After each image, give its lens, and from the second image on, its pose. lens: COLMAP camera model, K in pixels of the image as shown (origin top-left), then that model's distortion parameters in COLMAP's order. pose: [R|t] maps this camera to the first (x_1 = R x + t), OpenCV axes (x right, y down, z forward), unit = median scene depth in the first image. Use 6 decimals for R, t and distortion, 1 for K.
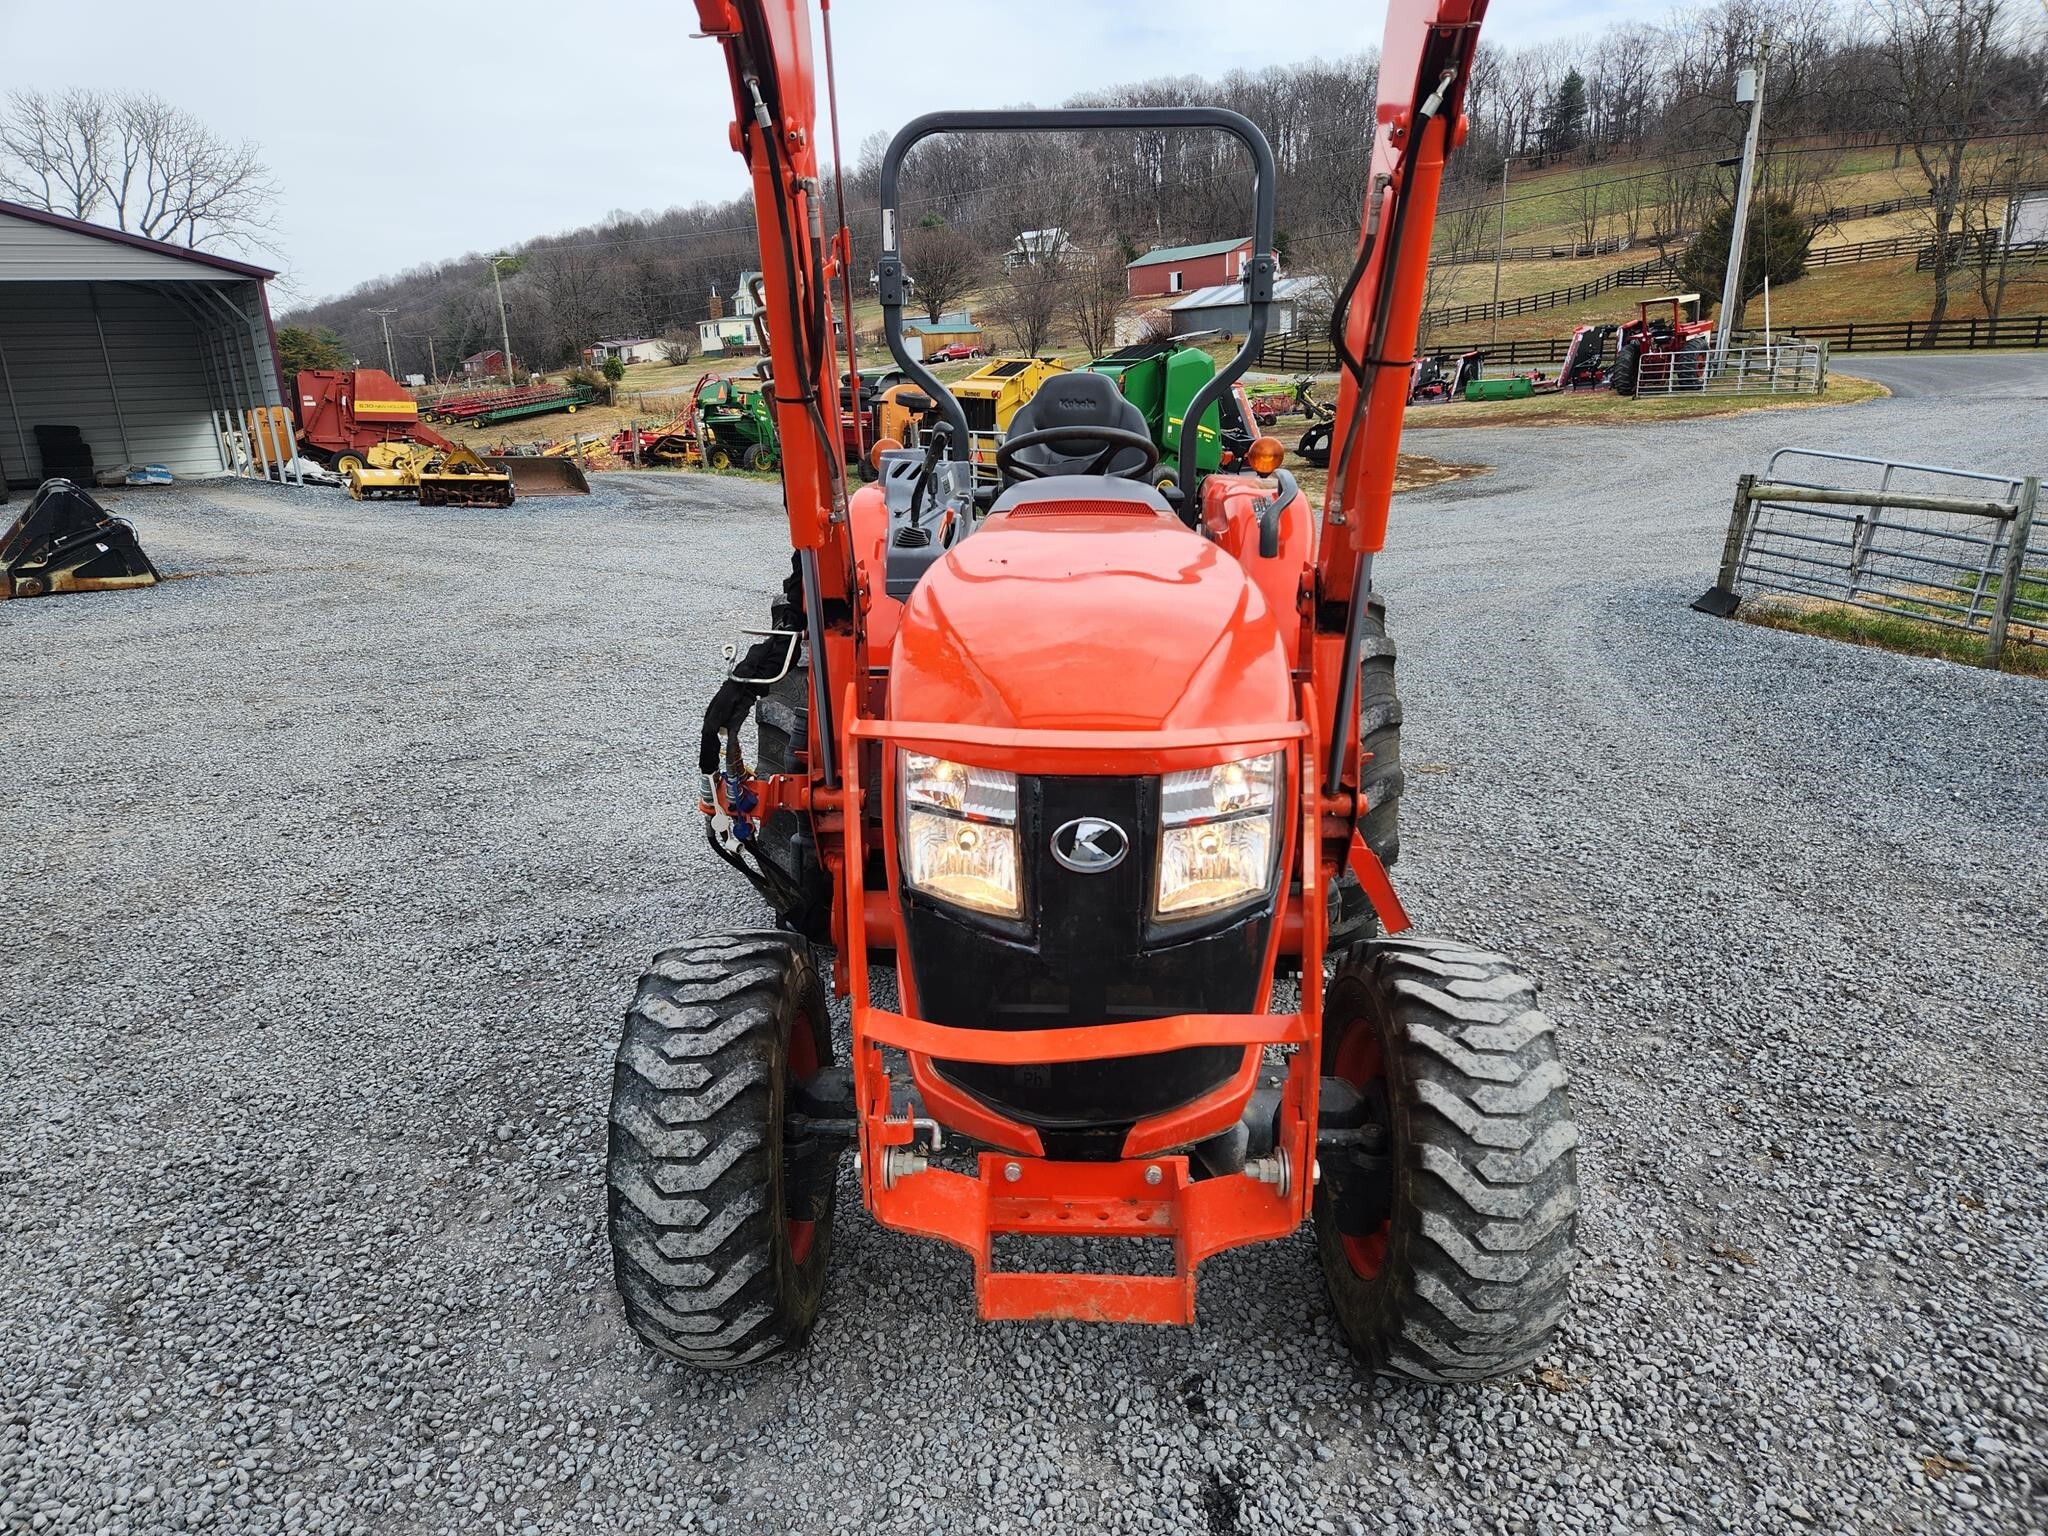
lens RADIAL K [[1364.4, 0, 1014.9], [0, 1364.4, 755.2], [0, 0, 1]] dist [0.068628, -0.060818]
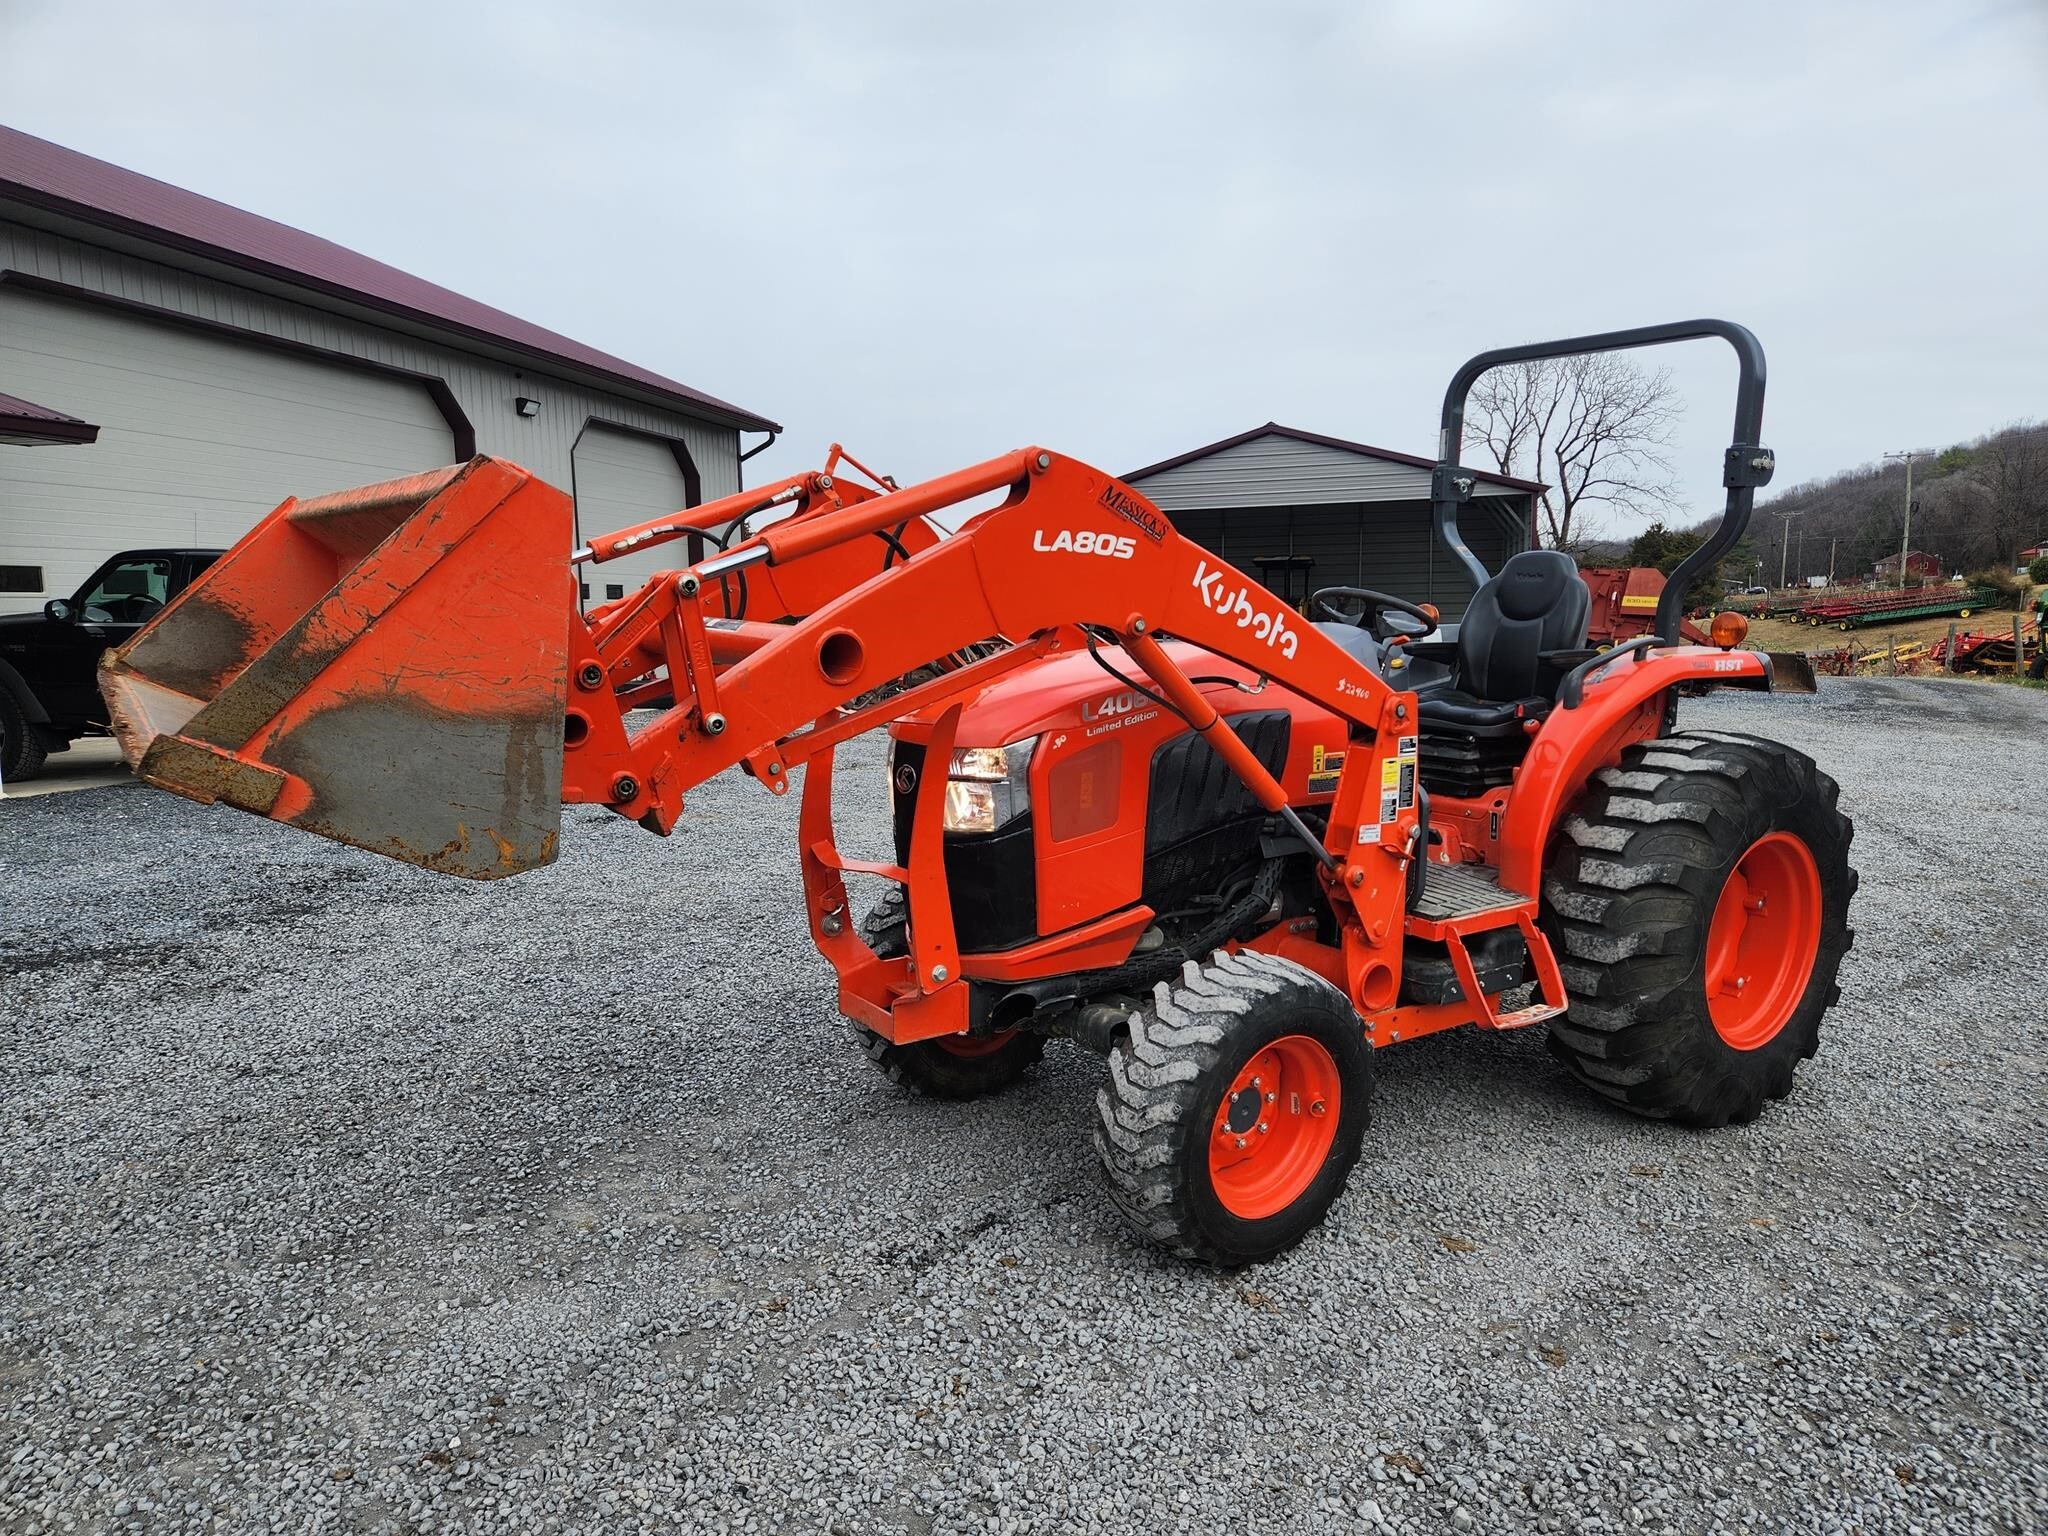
lens RADIAL K [[1364.4, 0, 1025.2], [0, 1364.4, 785.2], [0, 0, 1]] dist [0.068628, -0.060818]
pose [[0.604726, 0.131458, -0.785510, 0.259563], [-0.223202, 0.974733, -0.008707, 0.007291], [0.764518, 0.180593, 0.618788, -0.009688]]
